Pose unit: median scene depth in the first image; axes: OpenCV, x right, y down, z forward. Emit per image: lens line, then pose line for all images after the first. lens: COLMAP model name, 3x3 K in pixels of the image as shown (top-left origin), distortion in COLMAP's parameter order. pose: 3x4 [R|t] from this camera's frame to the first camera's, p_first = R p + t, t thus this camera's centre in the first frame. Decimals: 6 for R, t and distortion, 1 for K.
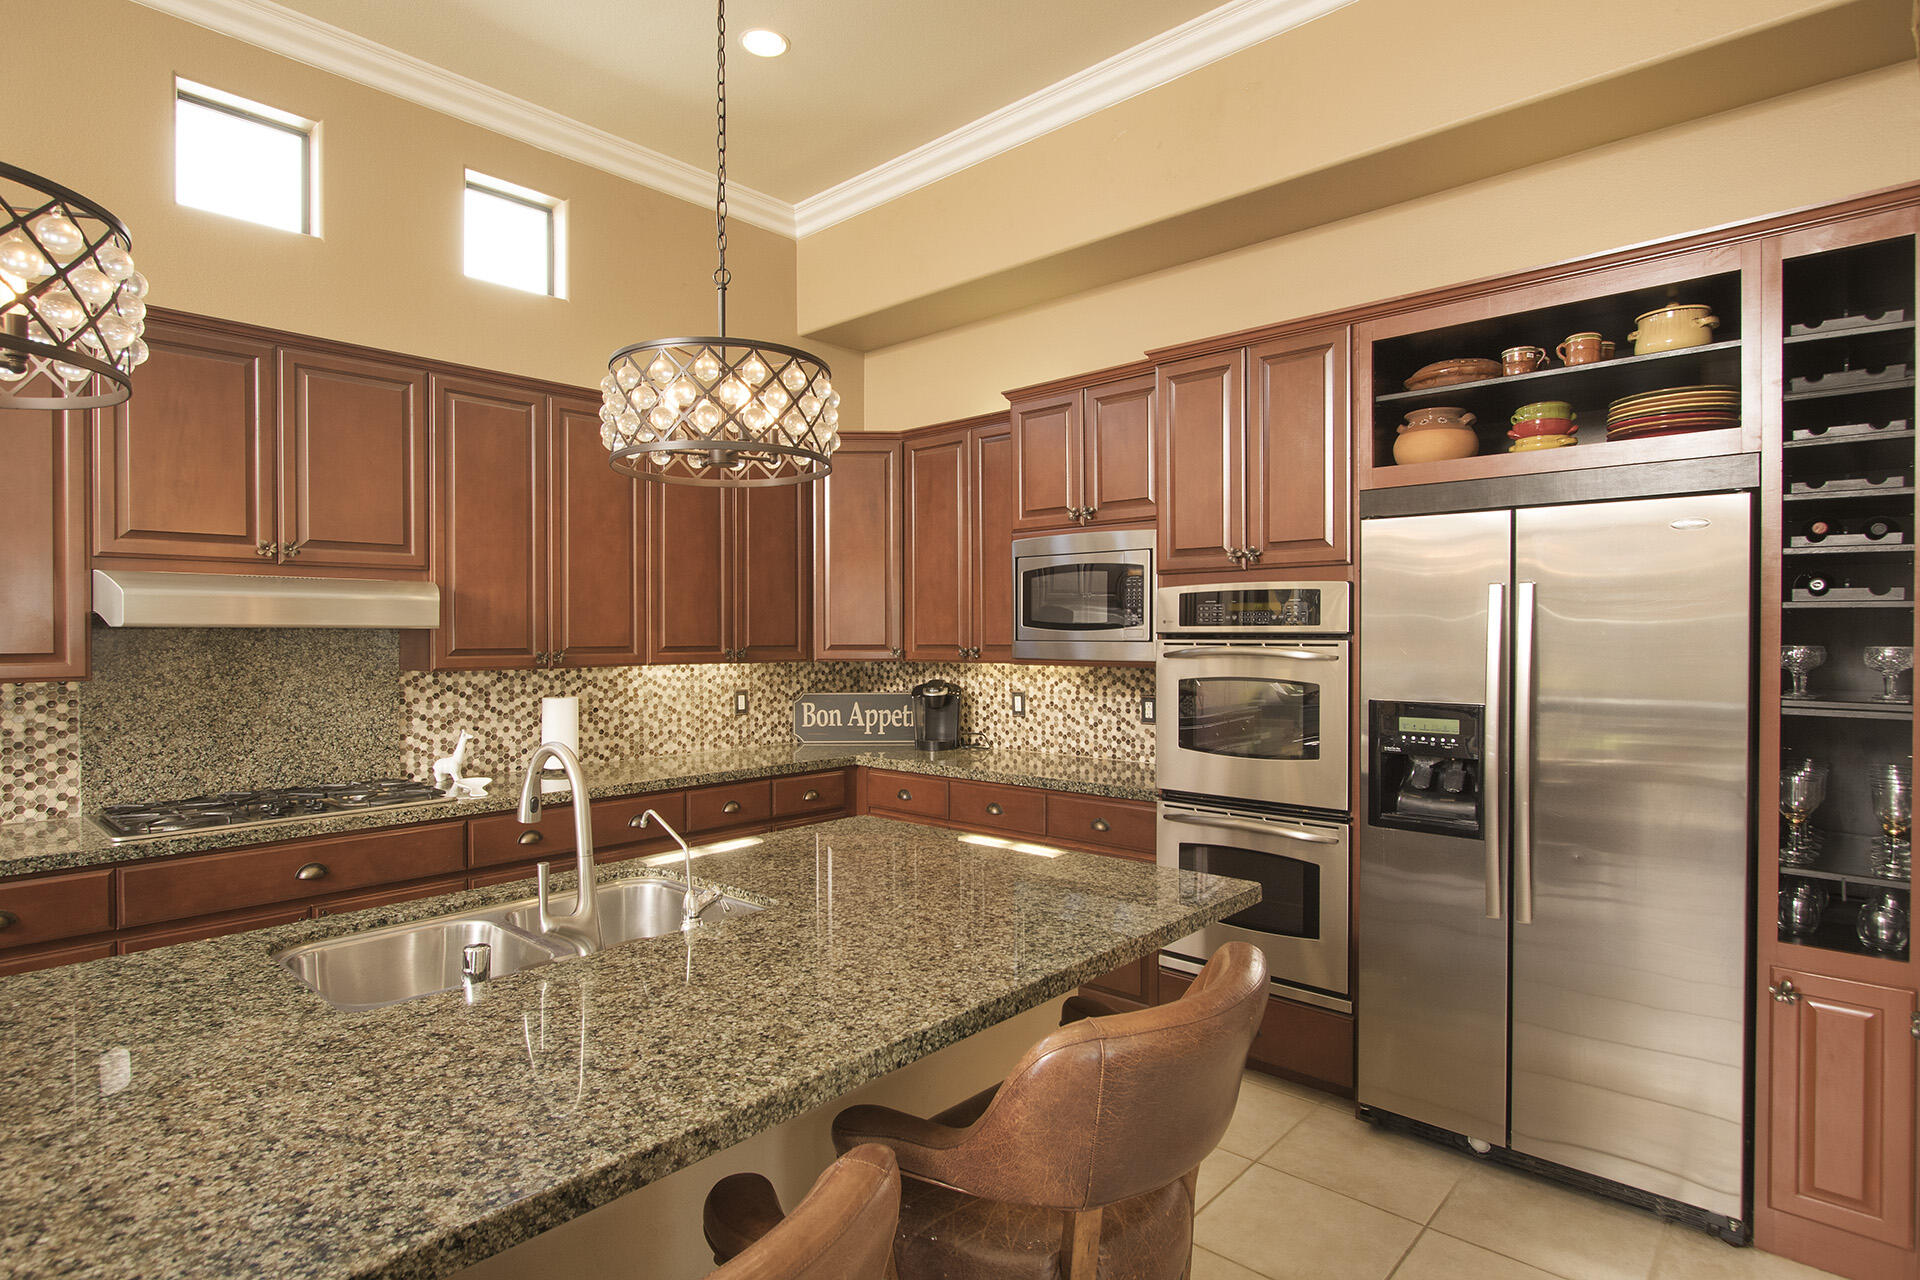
lens RADIAL K [[995.3, 0, 961.3], [0, 995.3, 643.5], [0, 0, 1]] dist [-0.006386, -0.001315]
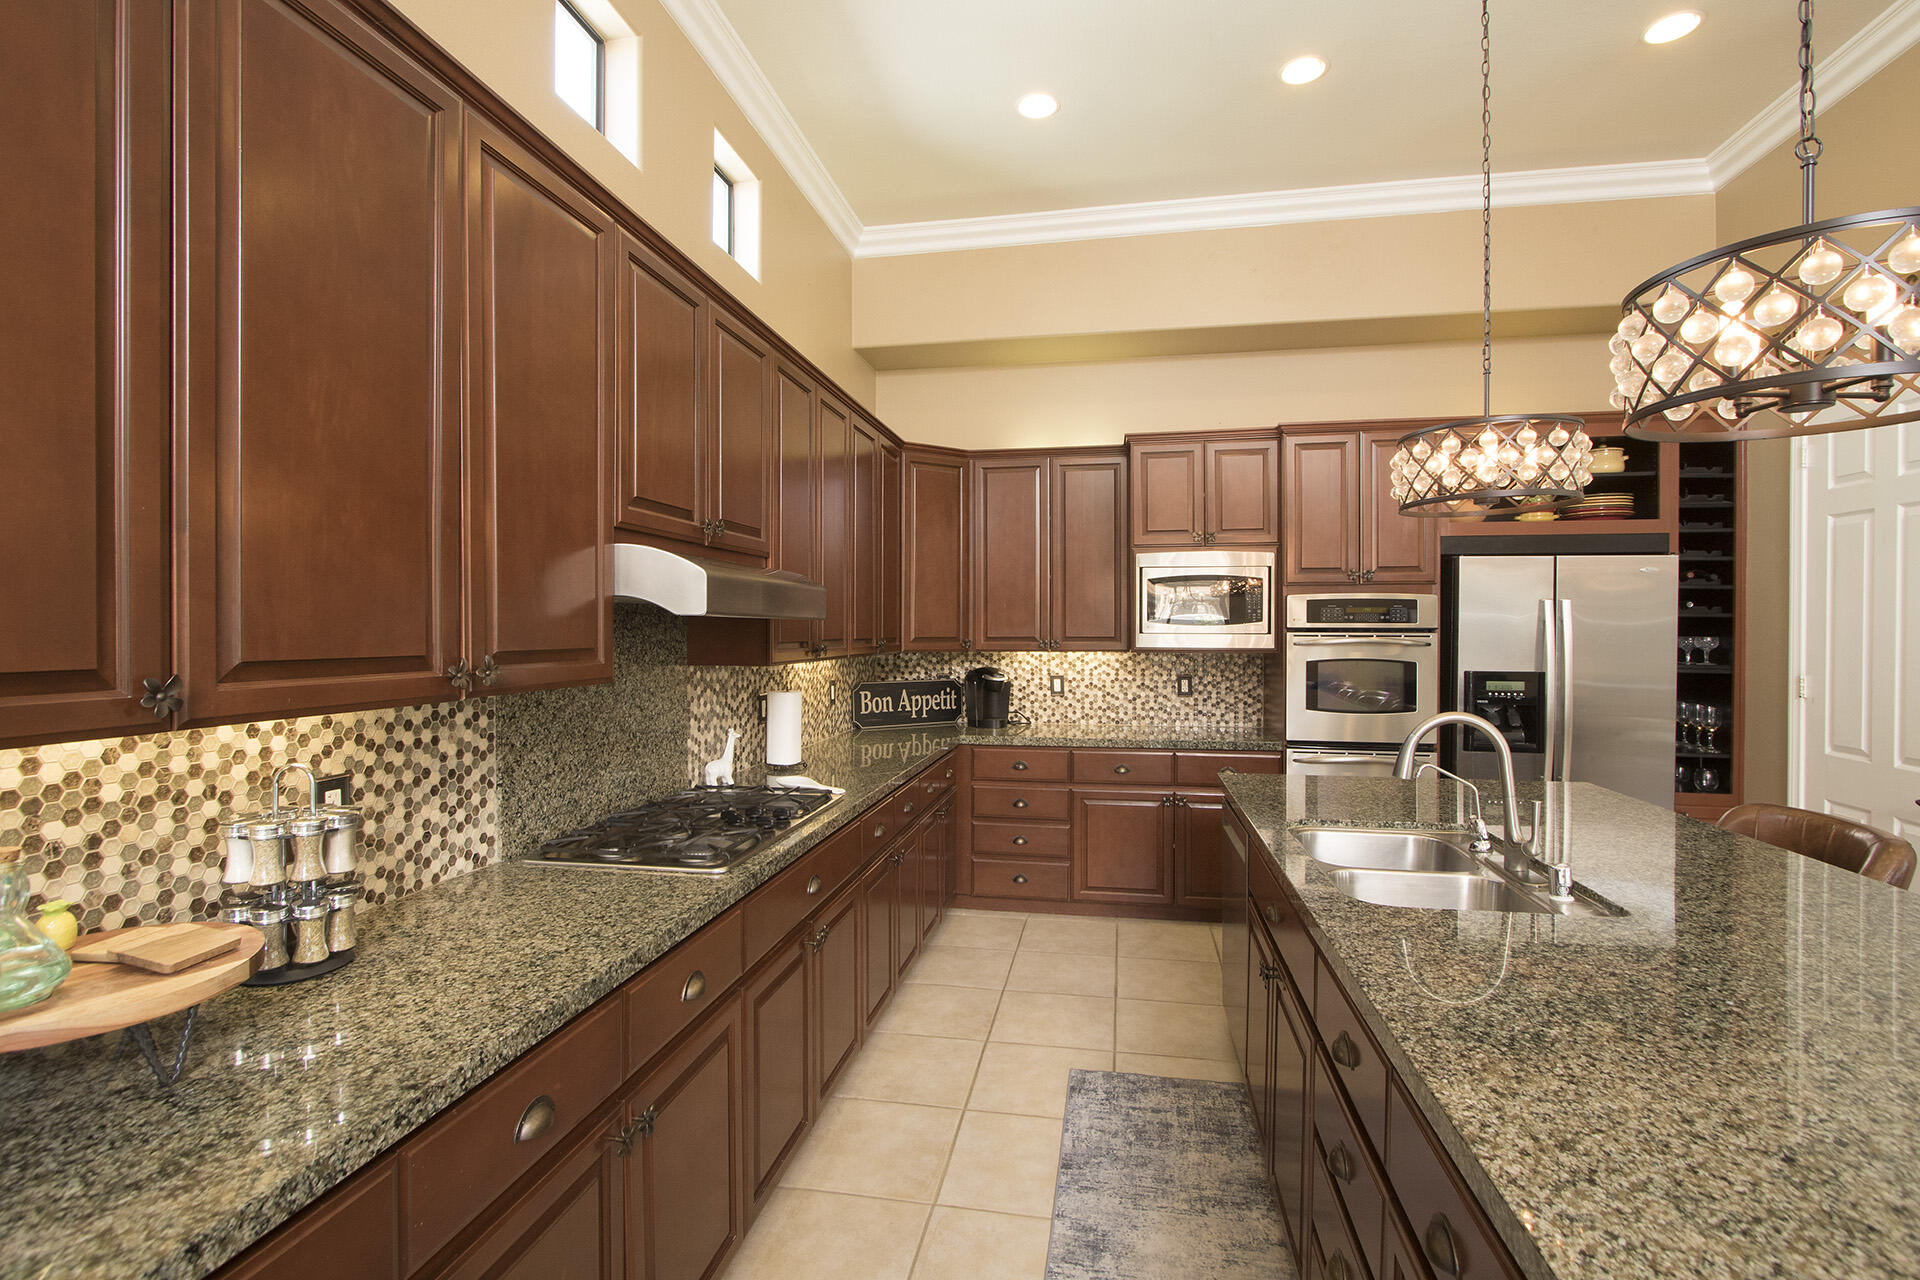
lens RADIAL K [[880.0, 0, 961.2], [0, 880.0, 633.9], [0, 0, 1]] dist [-0.011794, 0.001677]
pose [[0.850003, -0.000034, 0.526778, -0.652118], [0.001527, 0.999996, -0.002400, 0.000184], [-0.526776, 0.002845, 0.849999, 0.159820]]
